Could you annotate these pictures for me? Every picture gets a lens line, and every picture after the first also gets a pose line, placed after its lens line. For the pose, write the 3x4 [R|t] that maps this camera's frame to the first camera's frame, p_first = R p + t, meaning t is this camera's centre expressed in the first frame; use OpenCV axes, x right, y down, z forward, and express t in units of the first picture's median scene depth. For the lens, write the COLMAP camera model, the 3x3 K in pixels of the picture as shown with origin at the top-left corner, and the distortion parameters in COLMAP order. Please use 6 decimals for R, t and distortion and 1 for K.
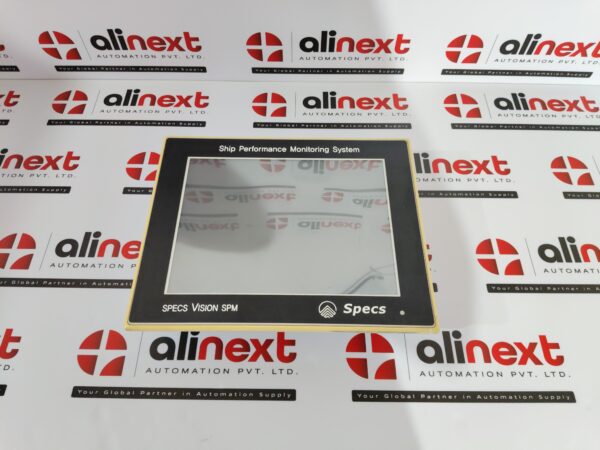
lens RADIAL K [[456.2, 0, 298.9], [0, 456.2, 222.4], [0, 0, 1]] dist [-0.008754, -0.016633]
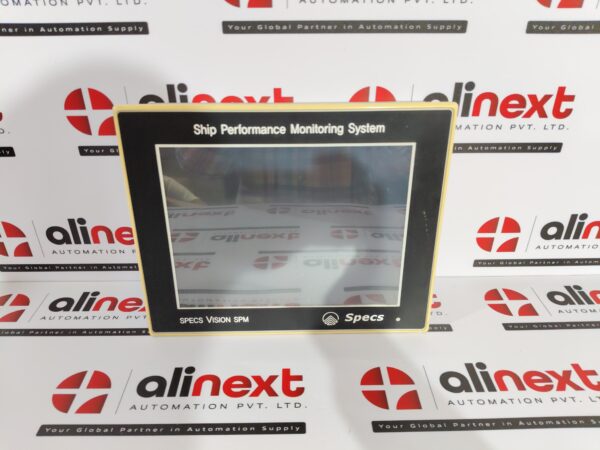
lens RADIAL K [[456.2, 0, 300.3], [0, 456.2, 226.0], [0, 0, 1]] dist [-0.008754, -0.016633]
pose [[0.999694, -0.019744, 0.014921, -0.009668], [0.024453, 0.880831, -0.472799, -0.010302], [-0.003808, 0.473019, 0.881044, 0.257174]]
